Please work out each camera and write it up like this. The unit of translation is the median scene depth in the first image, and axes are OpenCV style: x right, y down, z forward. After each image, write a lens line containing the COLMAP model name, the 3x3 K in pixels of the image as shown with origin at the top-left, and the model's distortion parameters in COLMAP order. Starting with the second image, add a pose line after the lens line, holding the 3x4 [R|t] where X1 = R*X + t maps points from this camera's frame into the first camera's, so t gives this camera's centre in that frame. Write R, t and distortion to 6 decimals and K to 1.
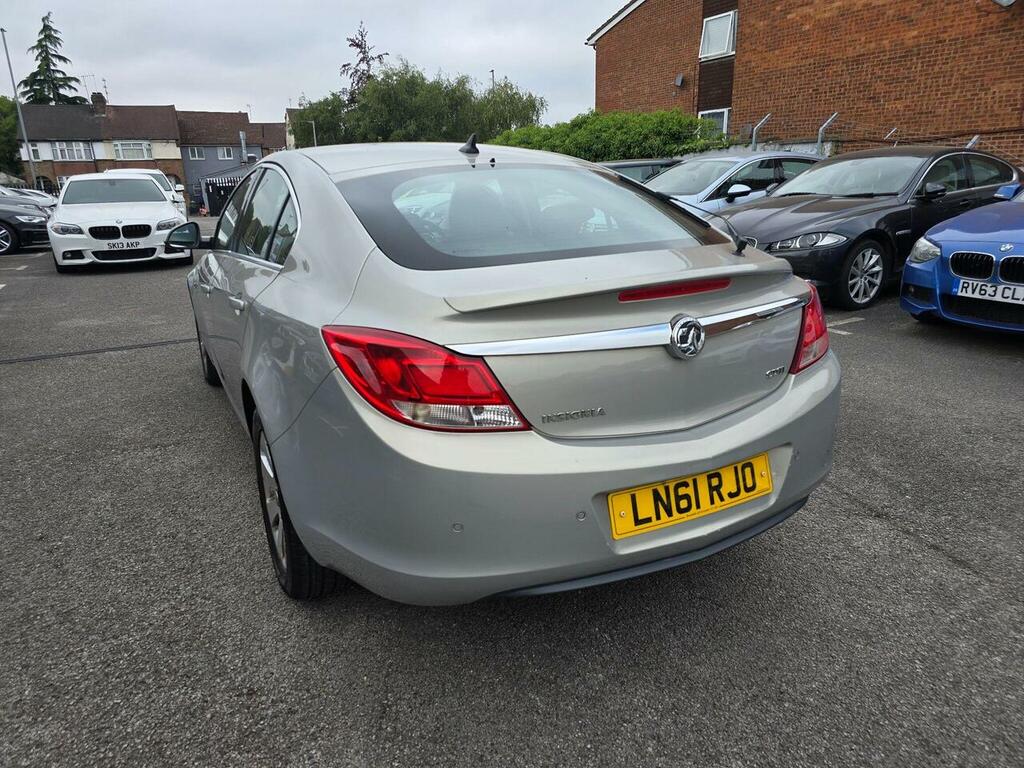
lens RADIAL K [[681.9, 0, 503.5], [0, 681.9, 388.4], [0, 0, 1]] dist [0.055430, -0.045018]
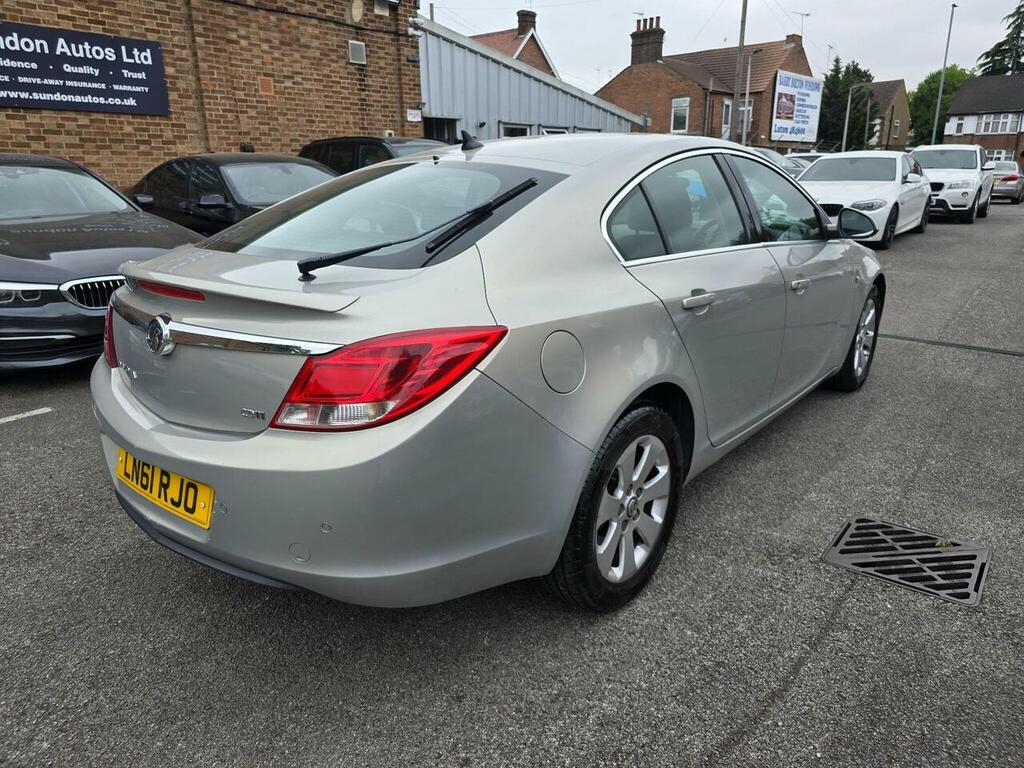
lens RADIAL K [[681.9, 0, 510.1], [0, 681.9, 389.4], [0, 0, 1]] dist [0.055430, -0.045018]
pose [[0.402928, 0.302723, -0.863717, 0.175798], [-0.270895, 0.940876, 0.203392, -0.044098], [0.874222, 0.152025, 0.461112, 0.122057]]
